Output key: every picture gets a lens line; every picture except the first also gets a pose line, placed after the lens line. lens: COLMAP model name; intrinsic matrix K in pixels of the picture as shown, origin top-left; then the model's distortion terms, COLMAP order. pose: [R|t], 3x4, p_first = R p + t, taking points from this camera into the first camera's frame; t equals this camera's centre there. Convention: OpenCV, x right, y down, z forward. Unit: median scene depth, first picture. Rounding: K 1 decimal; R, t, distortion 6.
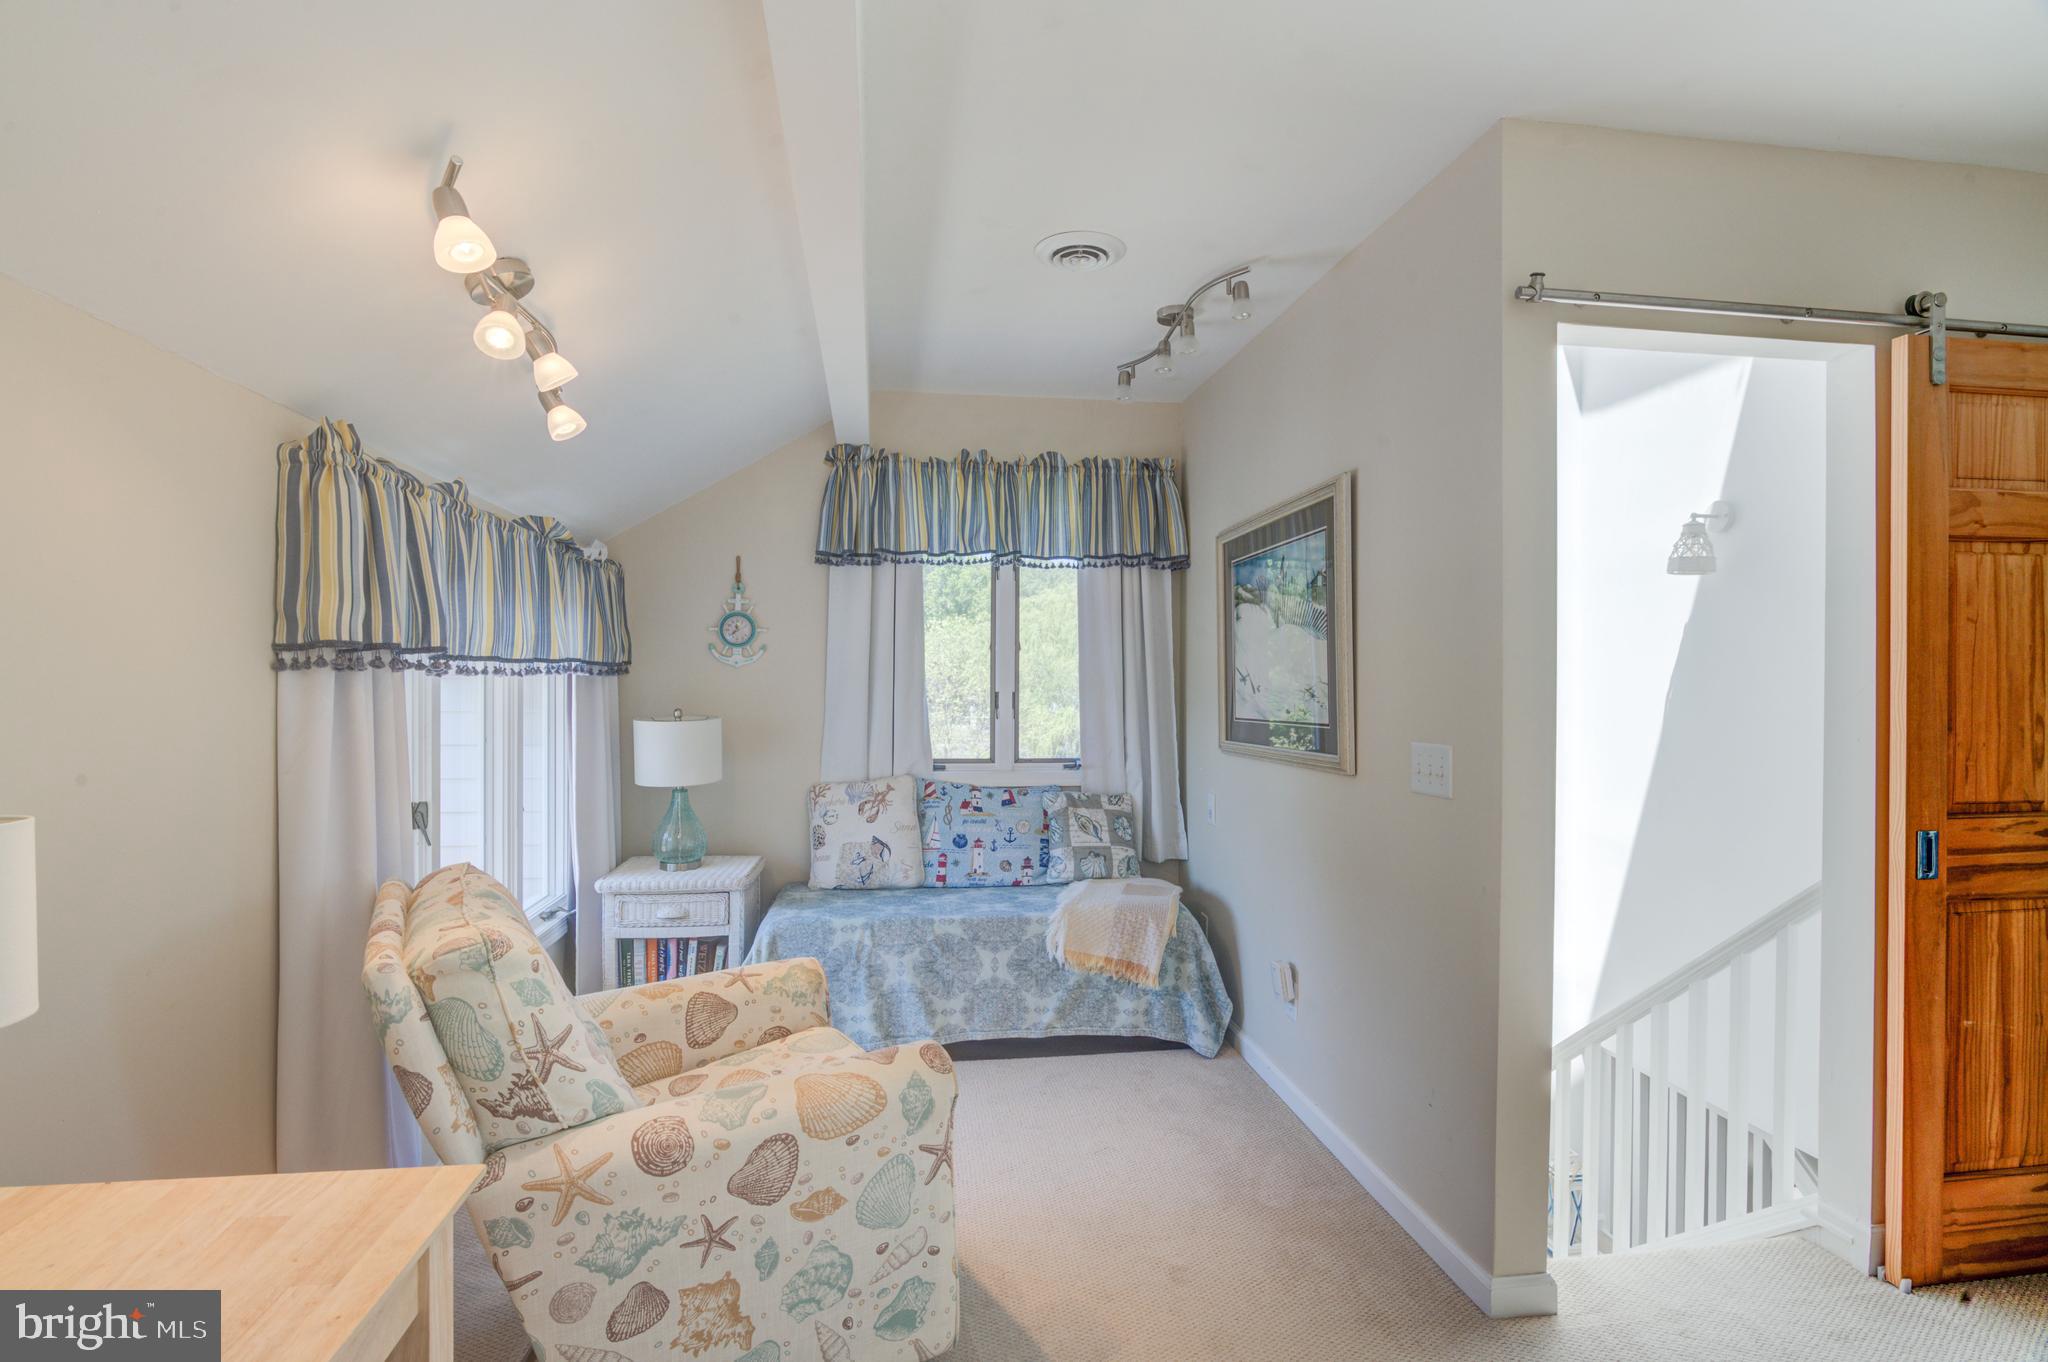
lens RADIAL K [[999.1, 0, 1042.3], [0, 999.1, 682.5], [0, 0, 1]] dist [-0.007184, -0.000052]
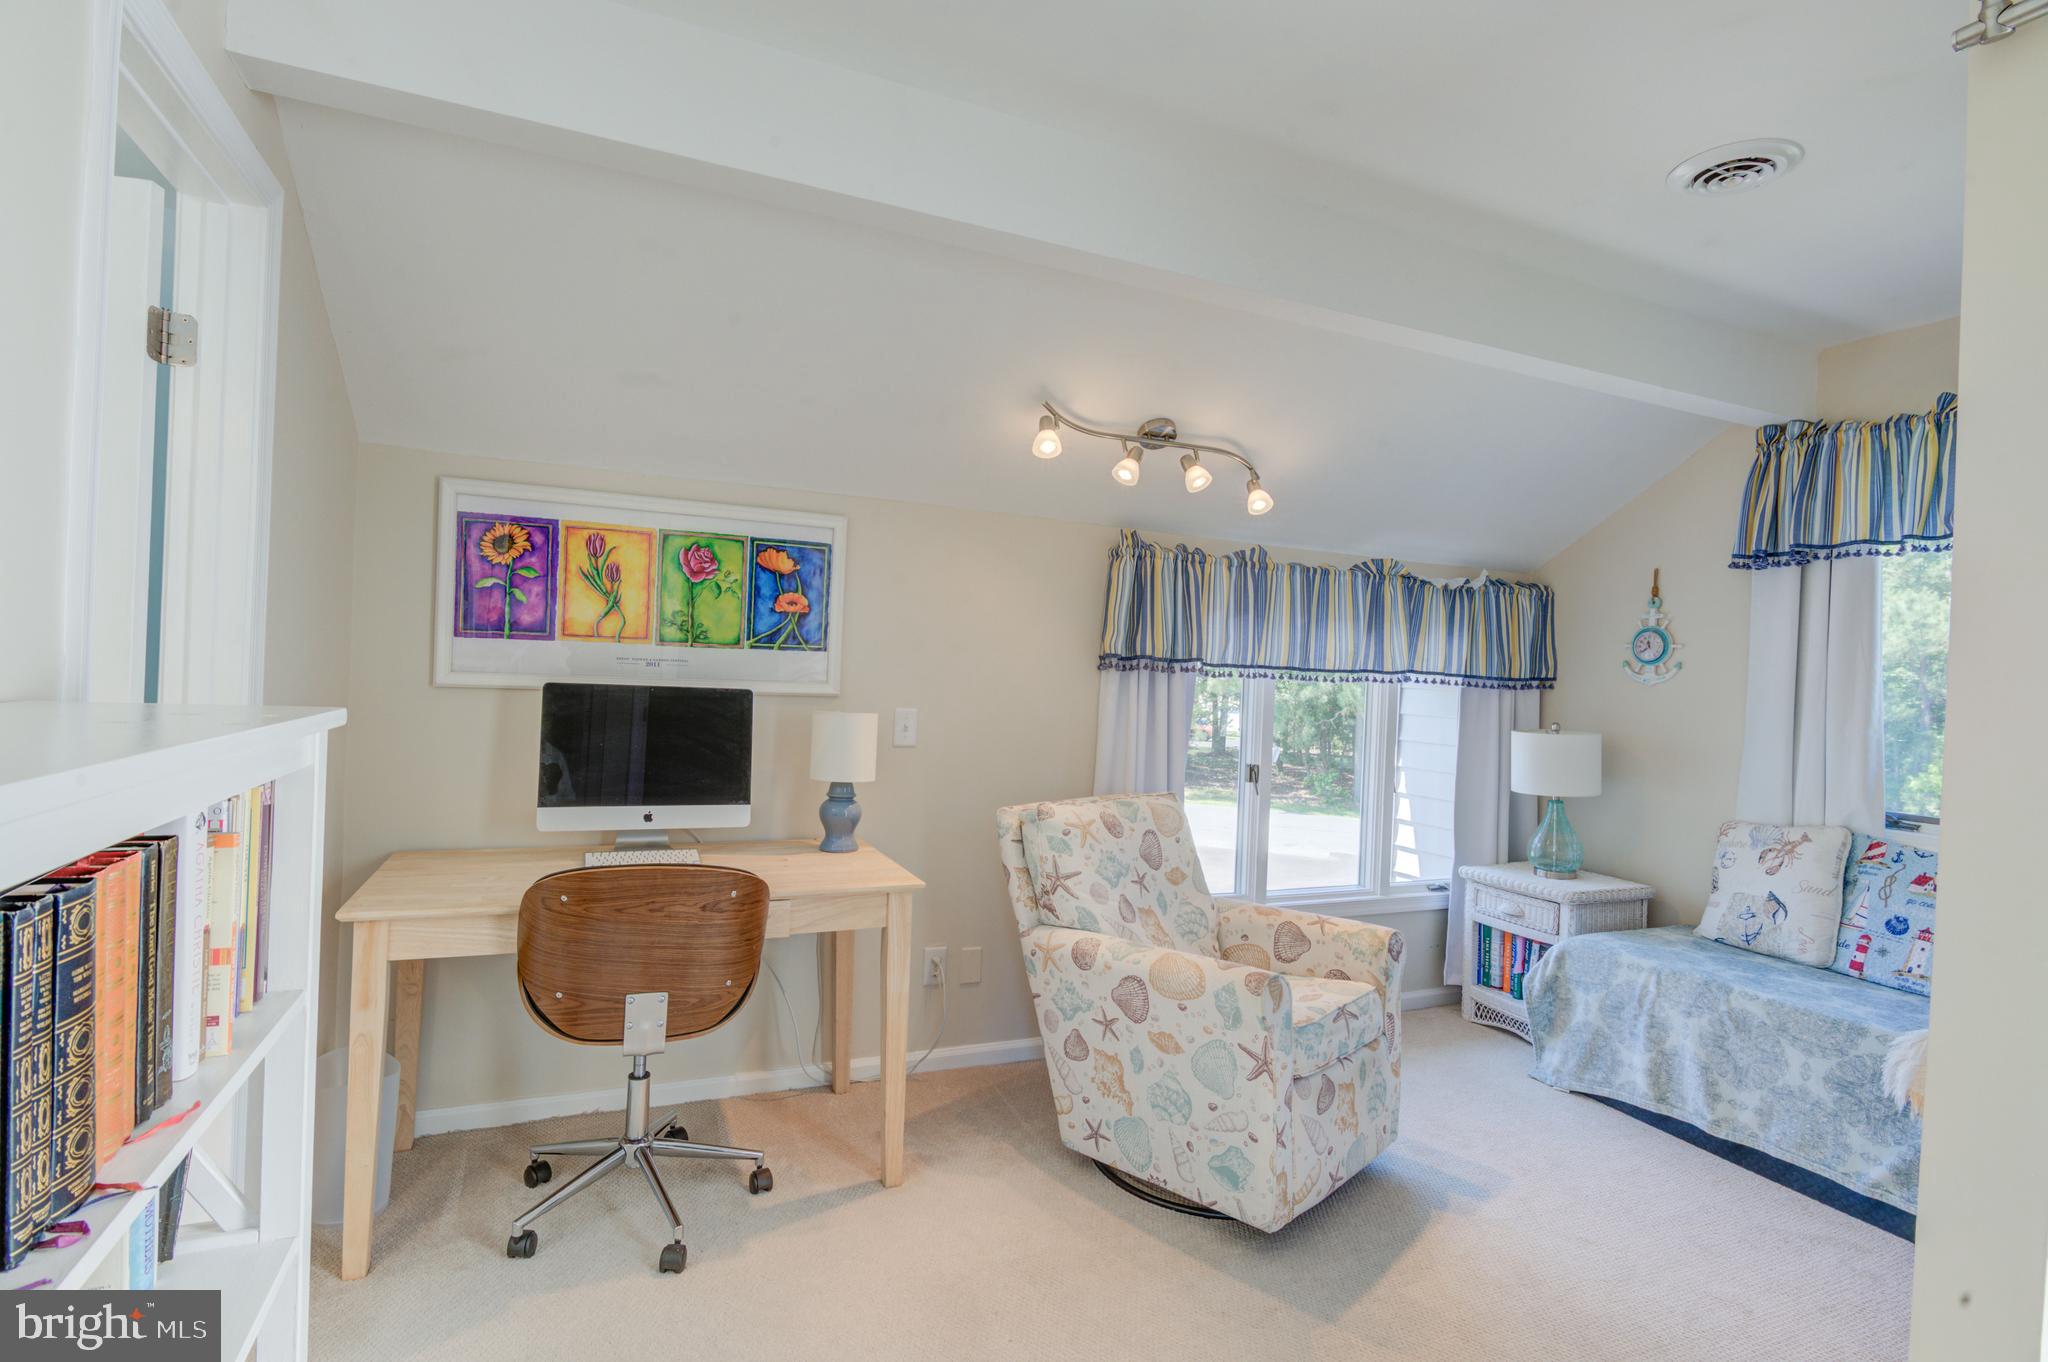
lens RADIAL K [[999.1, 0, 1000.3], [0, 999.1, 679.9], [0, 0, 1]] dist [-0.007184, -0.000052]
pose [[0.258132, 0.015165, -0.965991, 0.529497], [-0.045418, 0.998962, 0.003546, 0.004935], [0.965041, 0.042957, 0.258553, 0.184213]]
